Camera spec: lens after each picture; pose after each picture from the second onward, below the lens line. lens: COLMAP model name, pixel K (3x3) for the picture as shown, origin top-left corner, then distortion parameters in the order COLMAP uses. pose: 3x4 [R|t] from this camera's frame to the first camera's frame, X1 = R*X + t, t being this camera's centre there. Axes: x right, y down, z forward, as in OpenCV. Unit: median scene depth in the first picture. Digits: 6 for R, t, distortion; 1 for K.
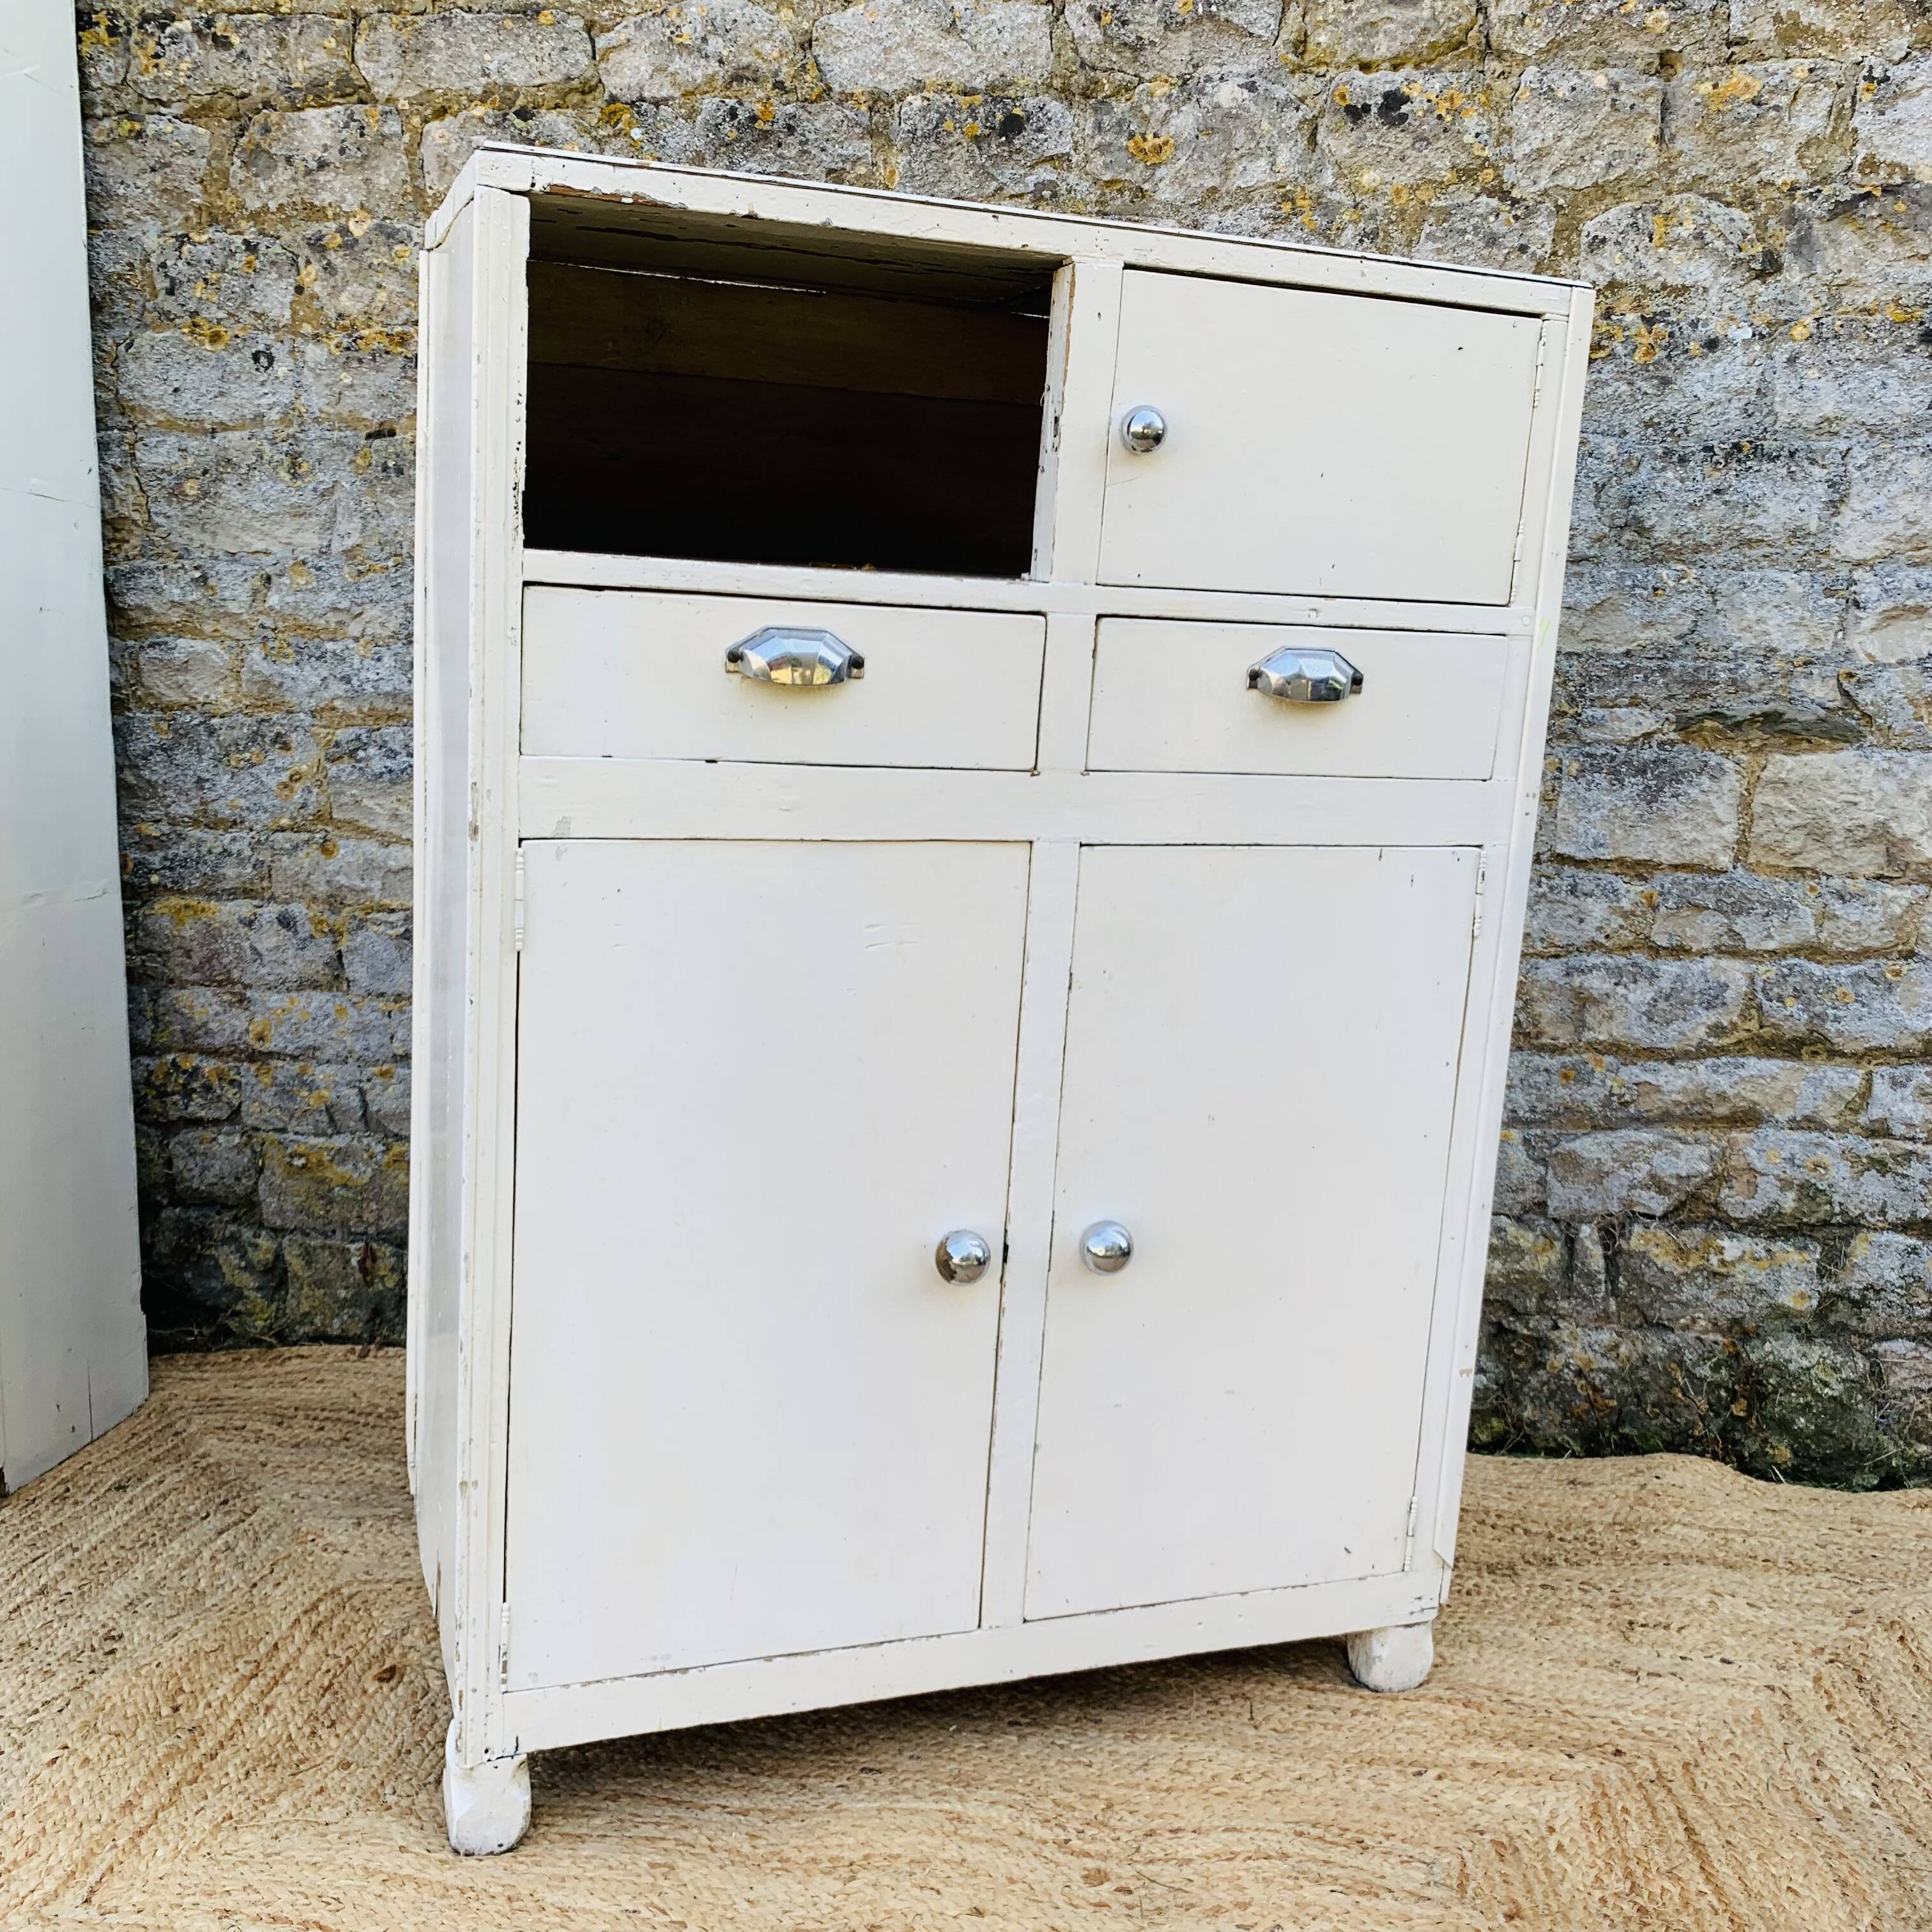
lens RADIAL K [[2020.5, 0, 984.1], [0, 2020.5, 944.9], [0, 0, 1]] dist [-0.008927, 0.016627]
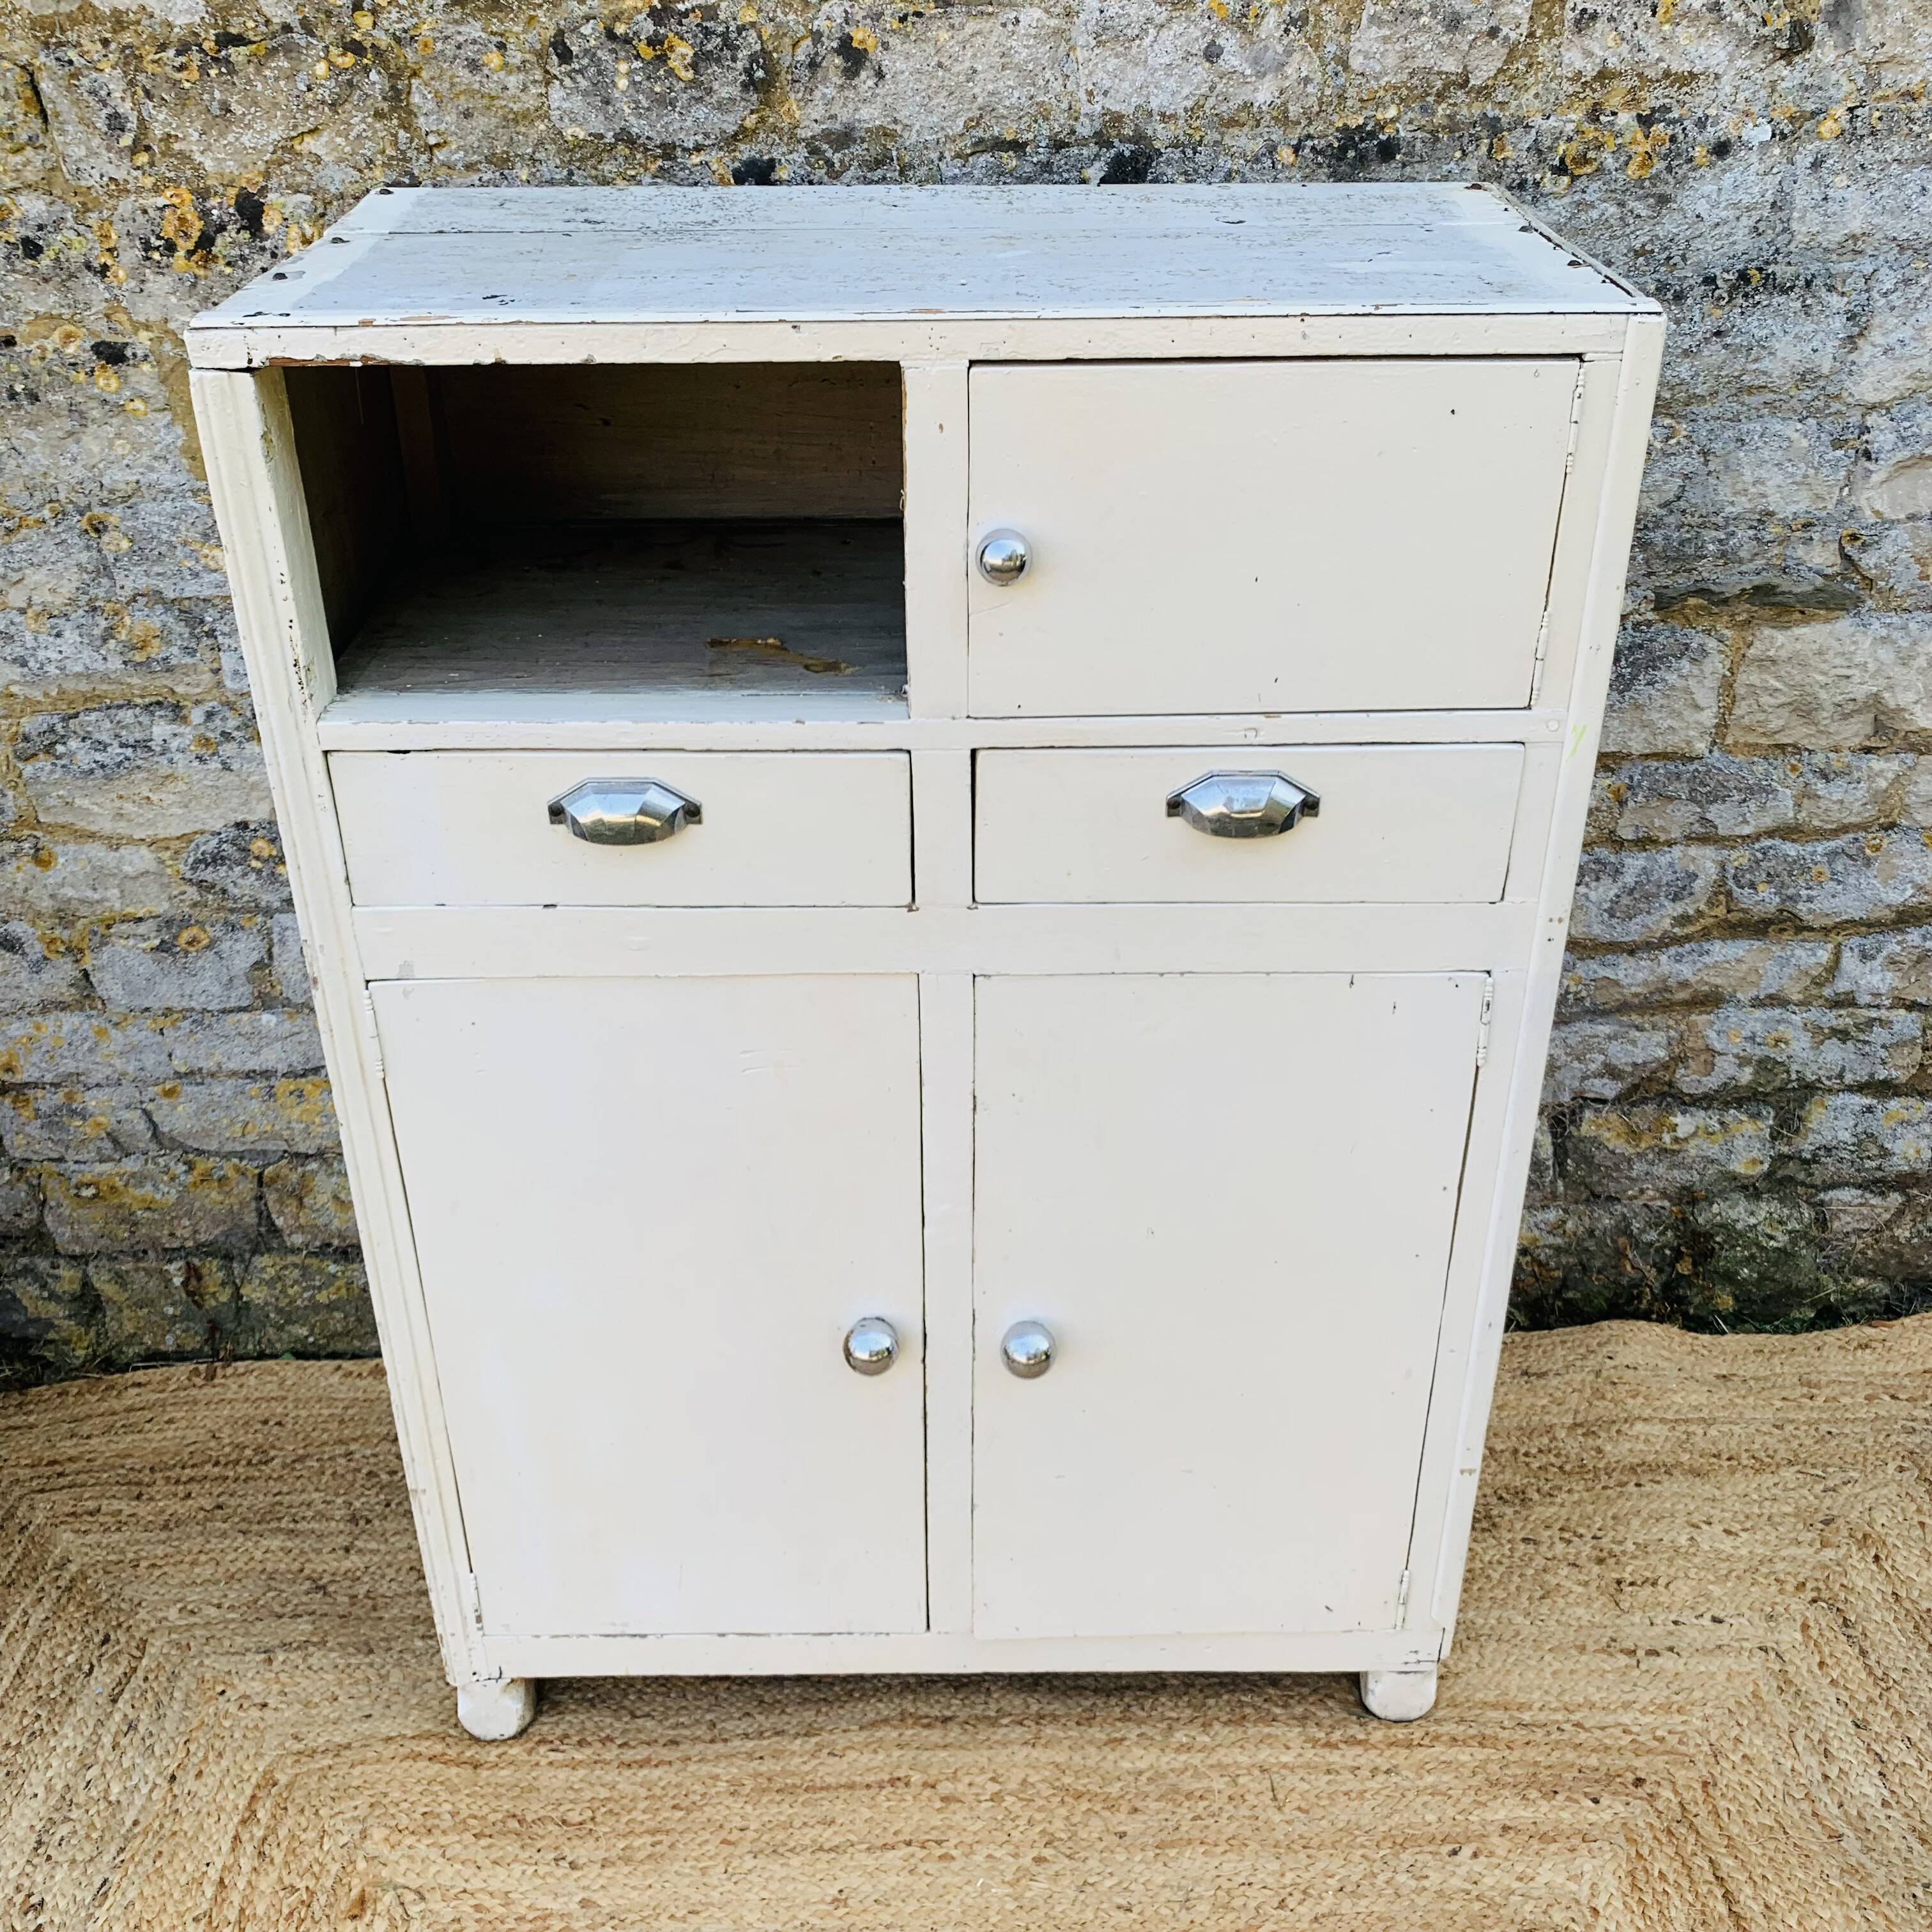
lens RADIAL K [[2021.8, 0, 975.2], [0, 2021.8, 944.1], [0, 0, 1]] dist [-0.017574, 0.038938]
pose [[0.986003, -0.123522, 0.111988, -0.055621], [0.081995, 0.944073, 0.319380, -0.268111], [-0.145175, -0.305727, 0.940986, 0.188611]]
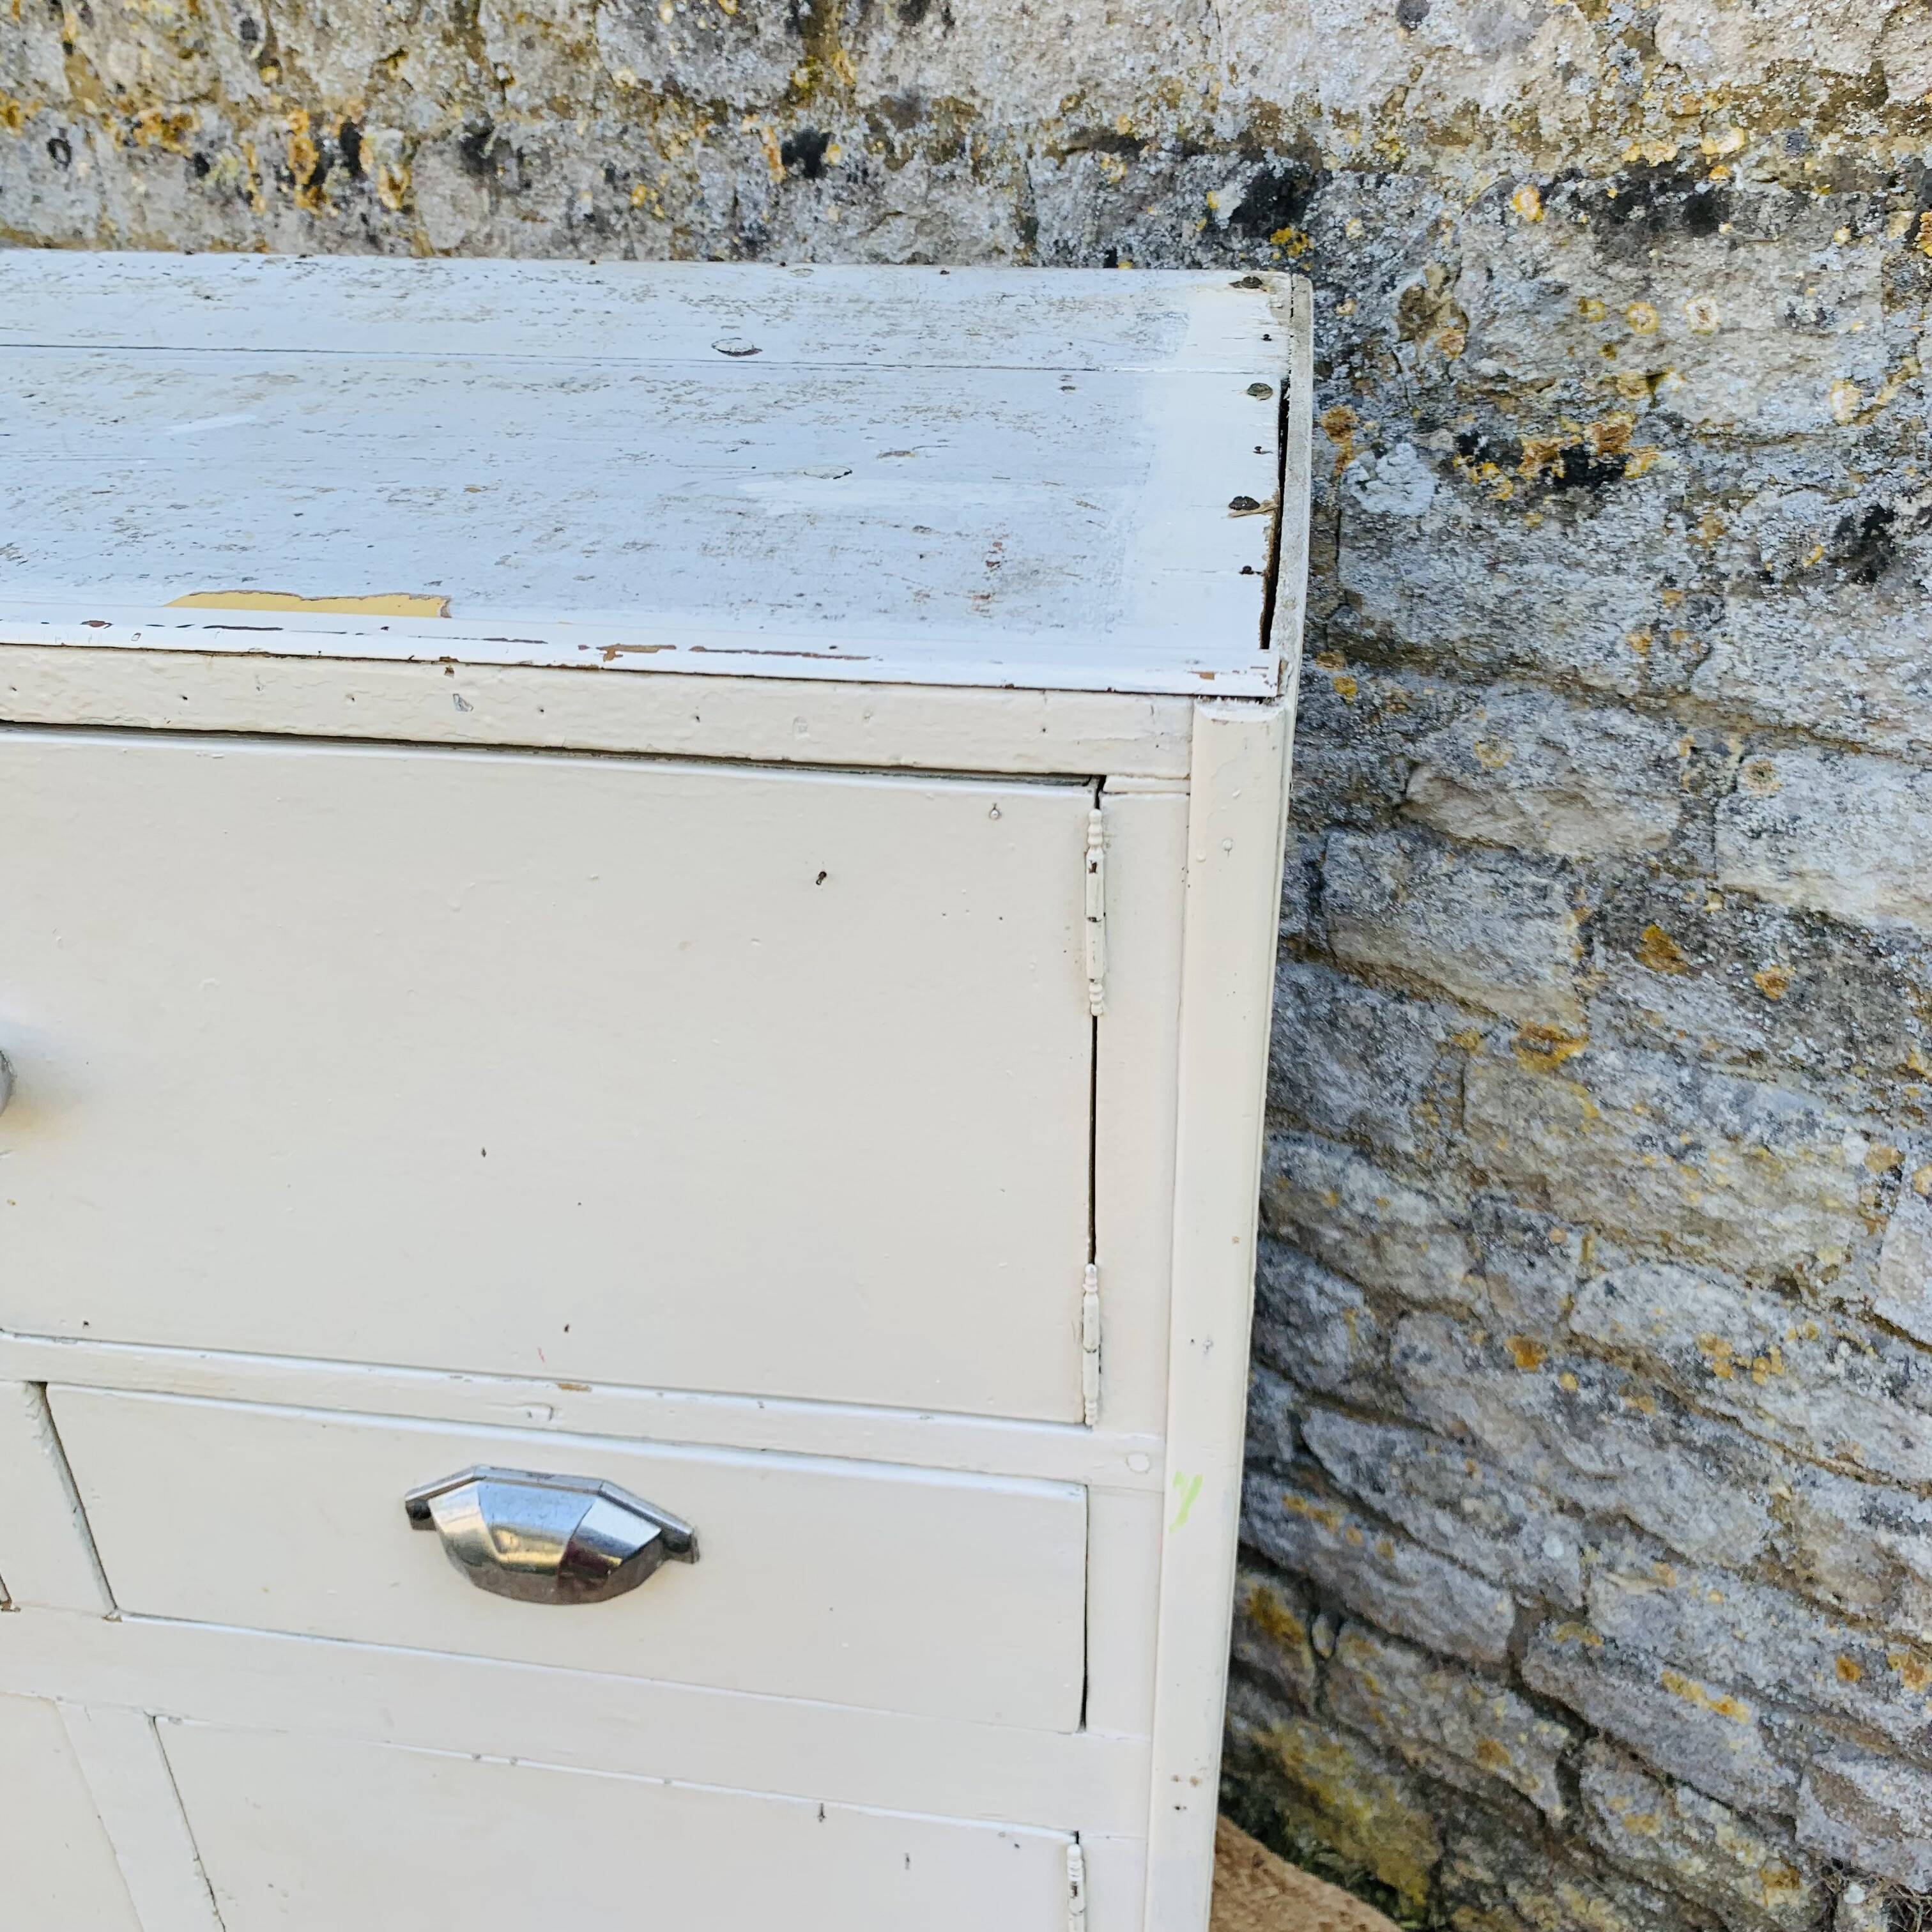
lens RADIAL K [[2037.8, 0, 964.6], [0, 2037.8, 951.0], [0, 0, 1]] dist [-0.028535, 0.048797]
pose [[0.871787, 0.183133, -0.454368, 0.301945], [-0.019640, 0.939819, 0.341109, -0.291798], [0.489492, -0.288450, 0.822918, 0.524127]]
